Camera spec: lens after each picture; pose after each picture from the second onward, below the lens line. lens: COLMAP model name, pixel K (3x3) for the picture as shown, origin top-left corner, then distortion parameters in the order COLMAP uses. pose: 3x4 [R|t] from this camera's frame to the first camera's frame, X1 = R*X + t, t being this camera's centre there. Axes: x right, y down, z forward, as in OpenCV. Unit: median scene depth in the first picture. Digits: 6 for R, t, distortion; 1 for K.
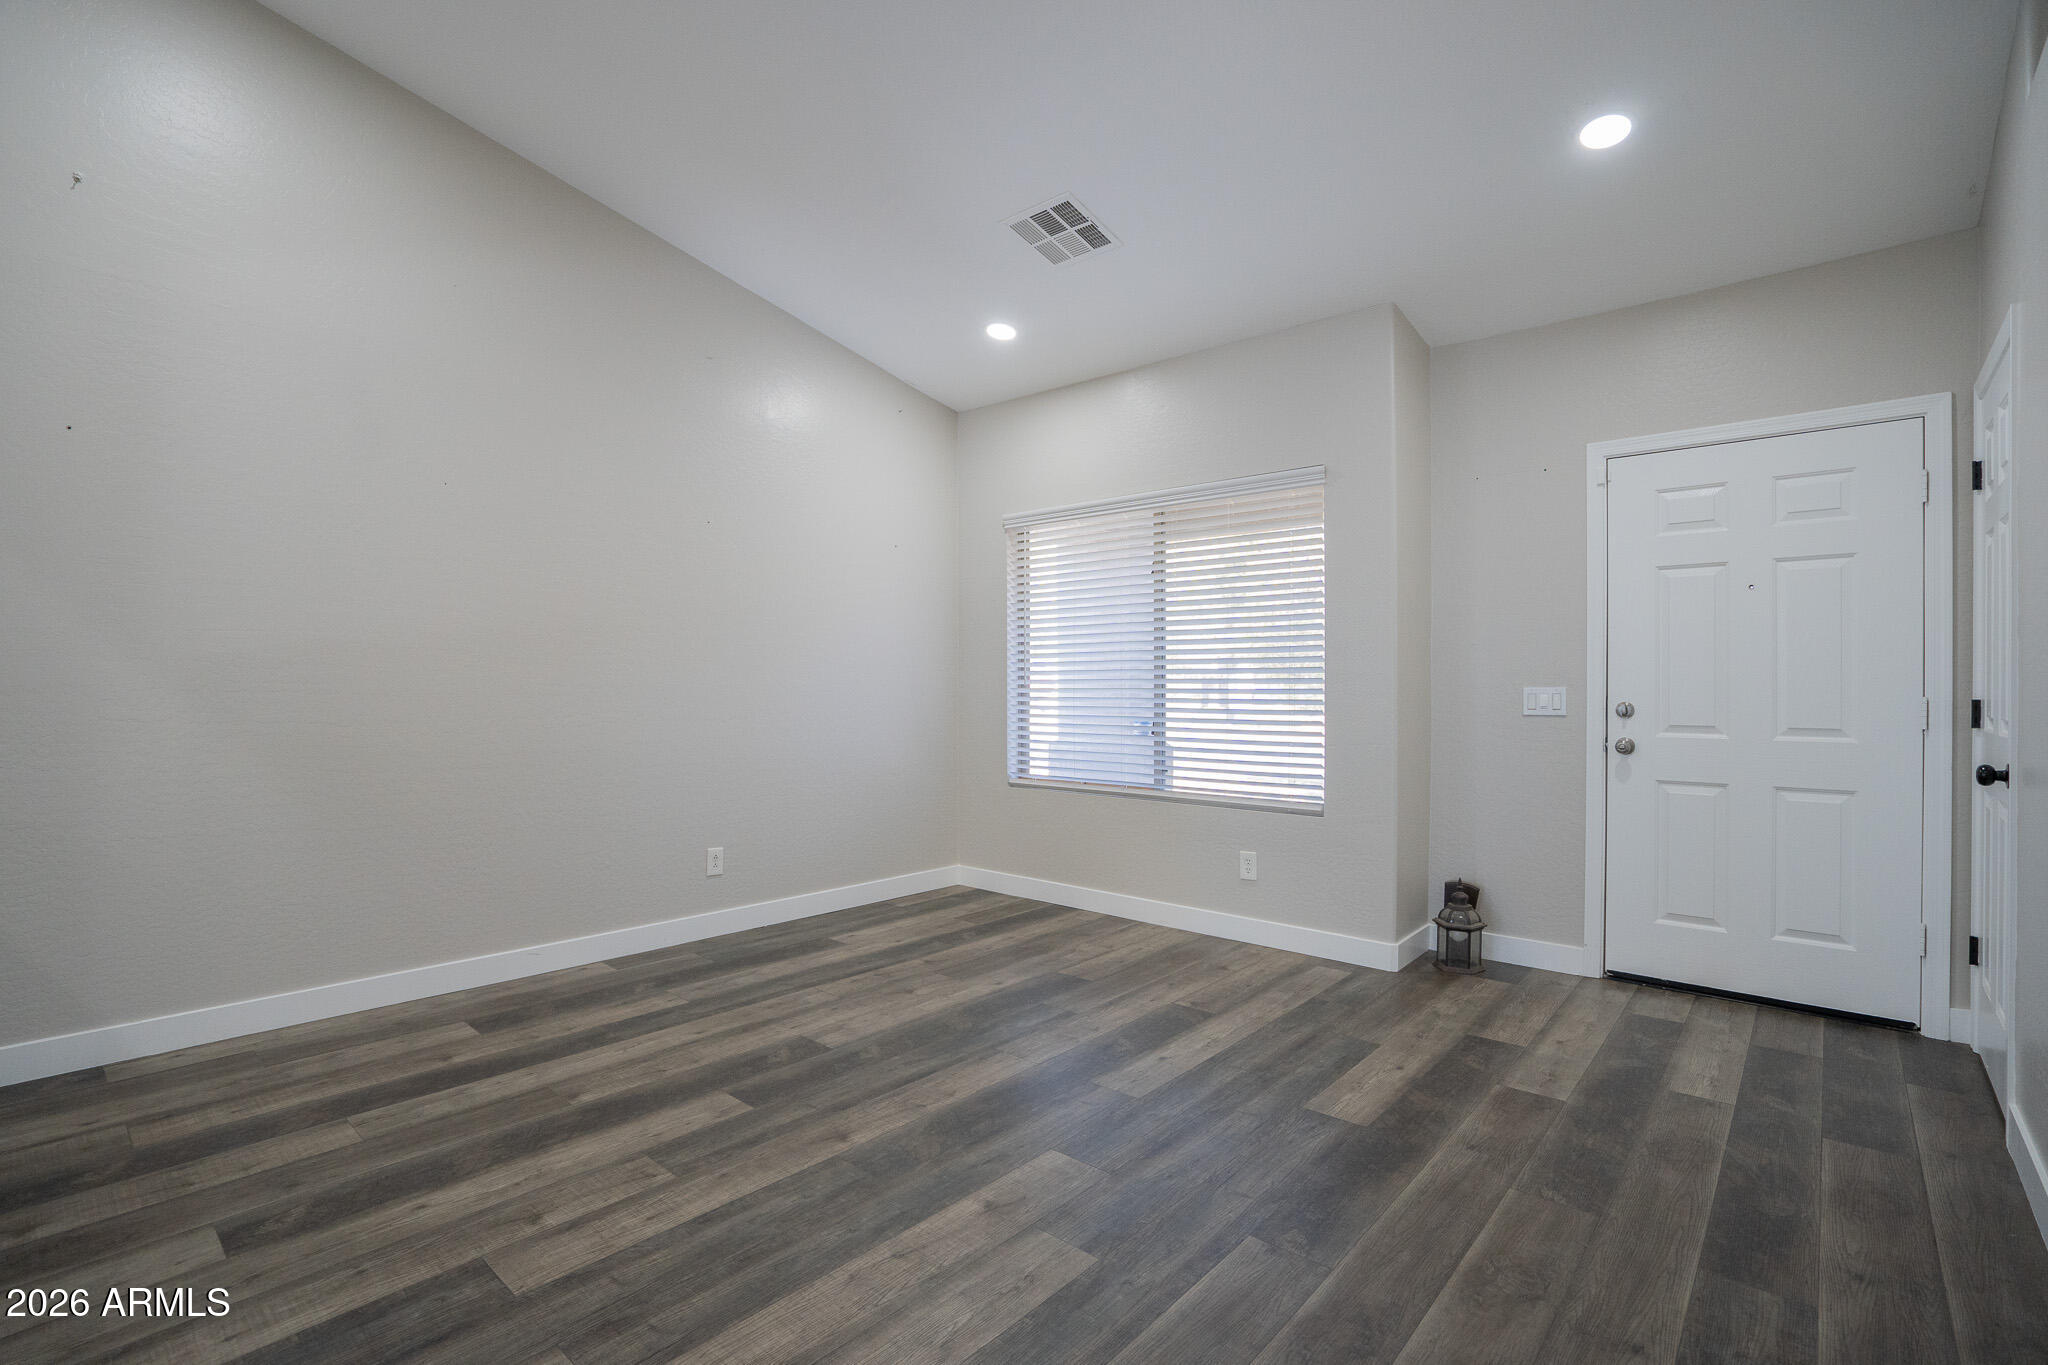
lens RADIAL K [[947.8, 0, 1006.7], [0, 947.8, 682.1], [0, 0, 1]] dist [-0.062204, 0.025194]
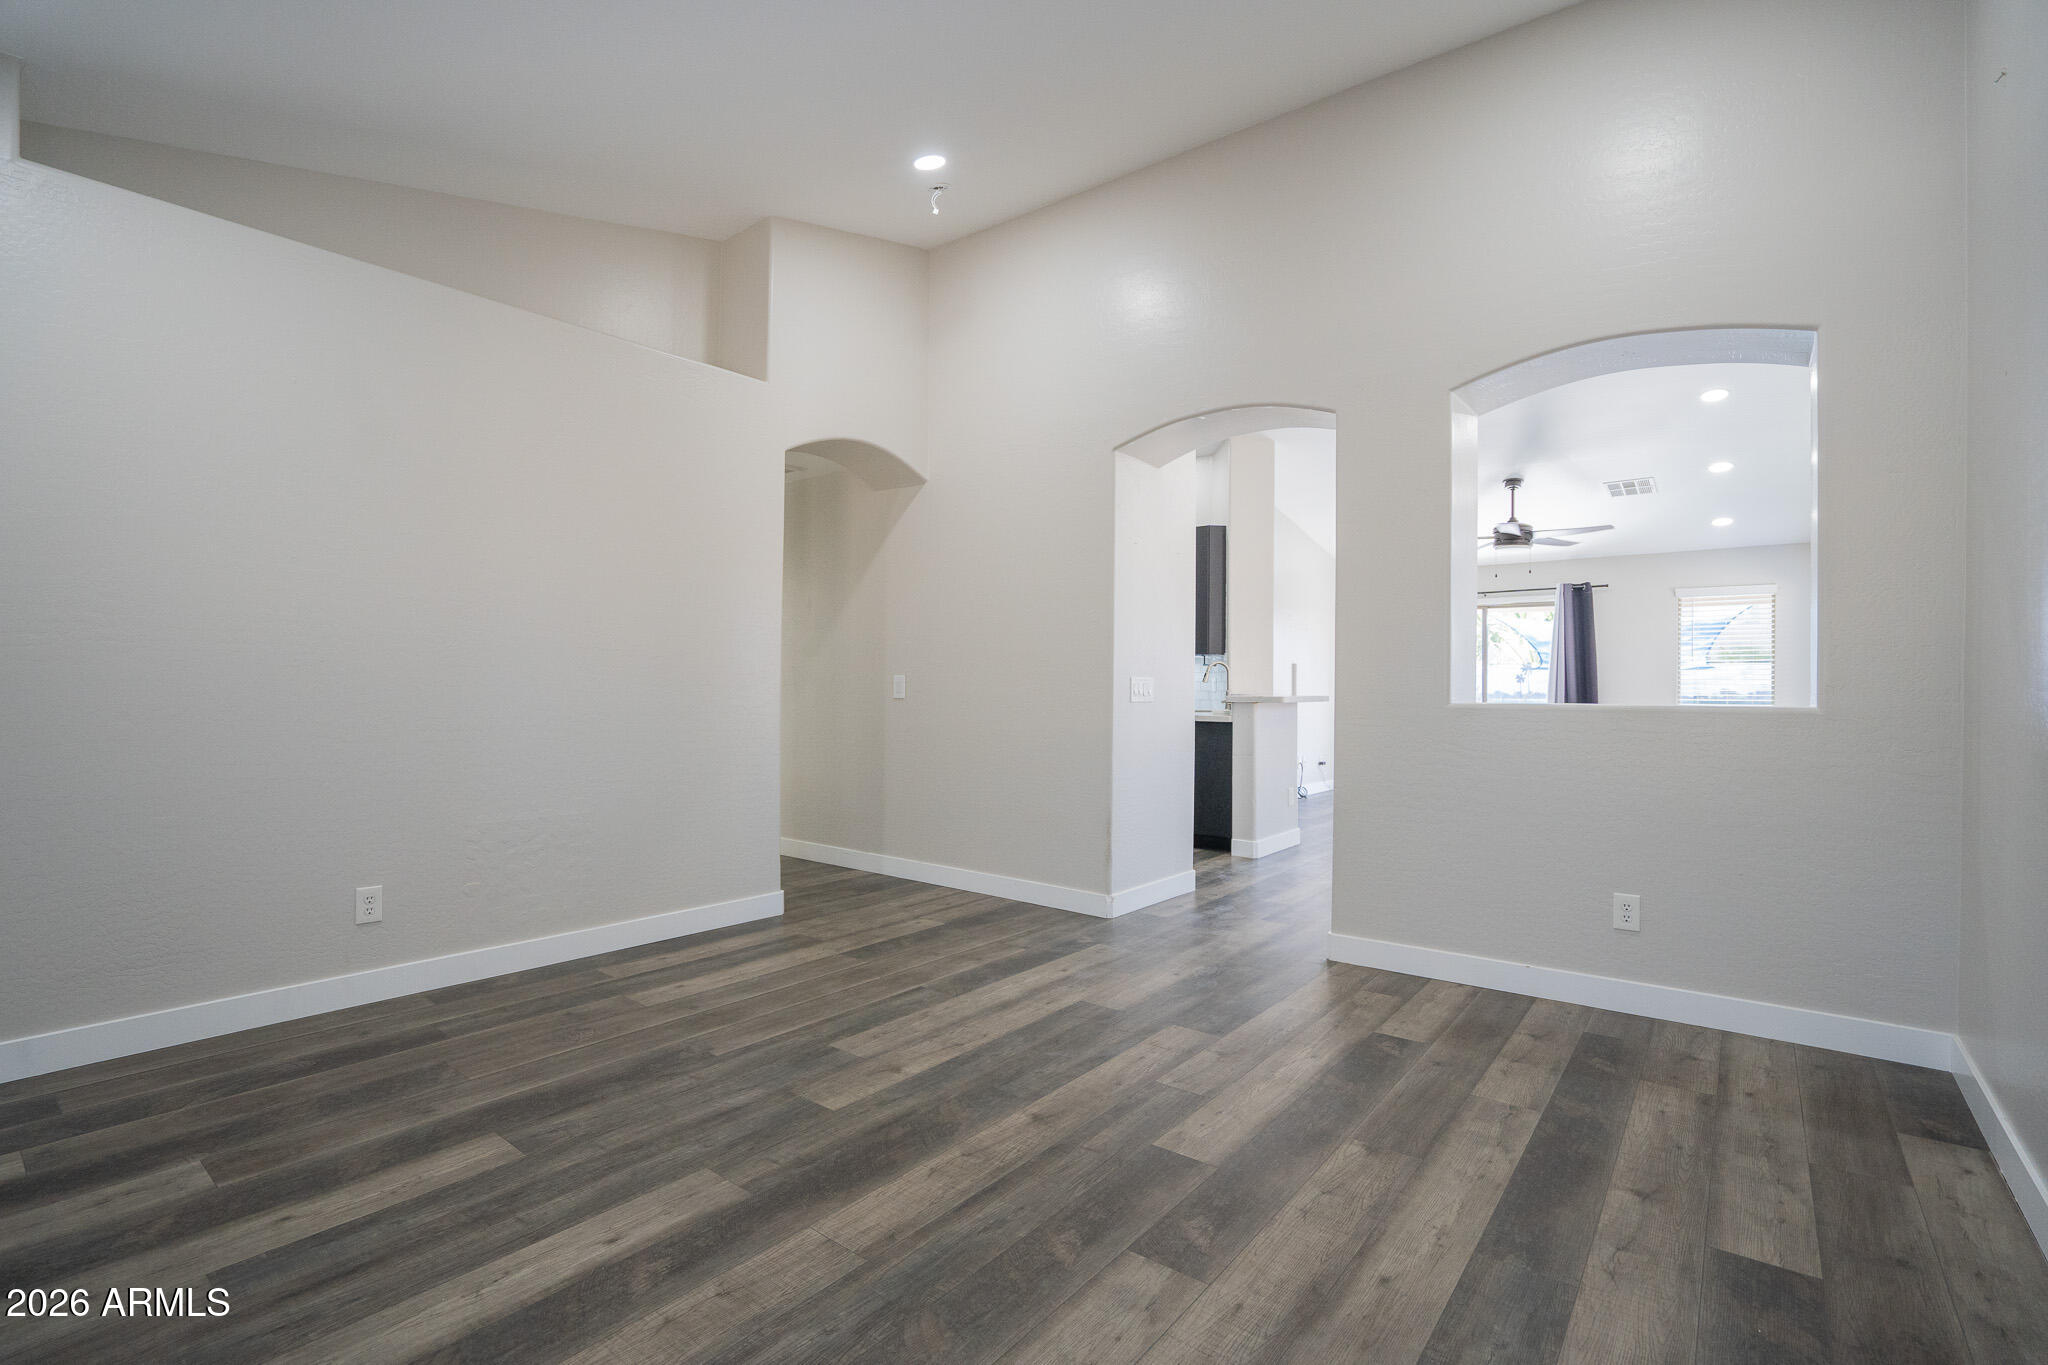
lens RADIAL K [[947.8, 0, 1006.7], [0, 947.8, 682.1], [0, 0, 1]] dist [-0.062204, 0.025194]
pose [[-0.998462, -0.010134, -0.054511, -0.080590], [-0.009821, 0.999934, -0.005998, 0.019235], [0.054568, -0.005454, -0.998495, 1.972973]]
